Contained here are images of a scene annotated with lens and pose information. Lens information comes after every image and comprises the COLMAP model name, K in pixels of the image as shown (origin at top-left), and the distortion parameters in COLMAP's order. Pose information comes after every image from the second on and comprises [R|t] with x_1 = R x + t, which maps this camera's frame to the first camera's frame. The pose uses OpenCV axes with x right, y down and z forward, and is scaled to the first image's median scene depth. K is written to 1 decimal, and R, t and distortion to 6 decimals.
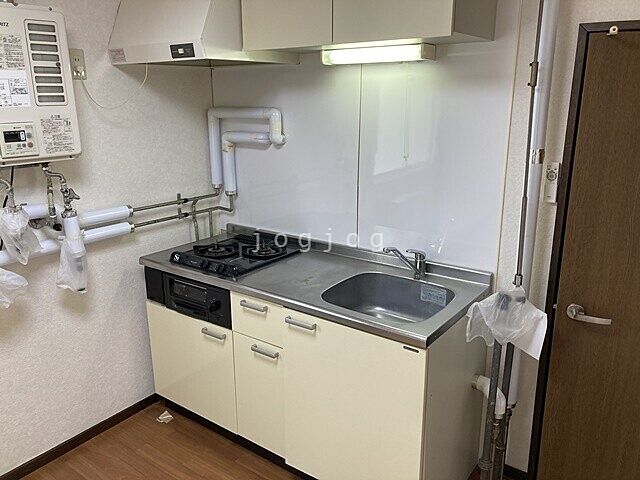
lens RADIAL K [[534.1, 0, 320.0], [0, 534.1, 240.0], [0, 0, 1]] dist [0.031159, -0.005077]
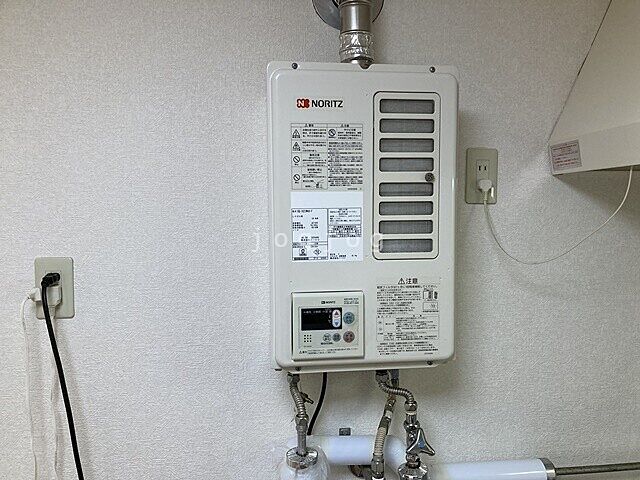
lens RADIAL K [[534.1, 0, 320.0], [0, 534.1, 240.0], [0, 0, 1]] dist [0.031159, -0.005077]
pose [[0.699202, 0.050645, -0.713128, -0.210716], [-0.196328, 0.972741, -0.123412, -0.192687], [0.687439, 0.226297, 0.690085, 0.615679]]
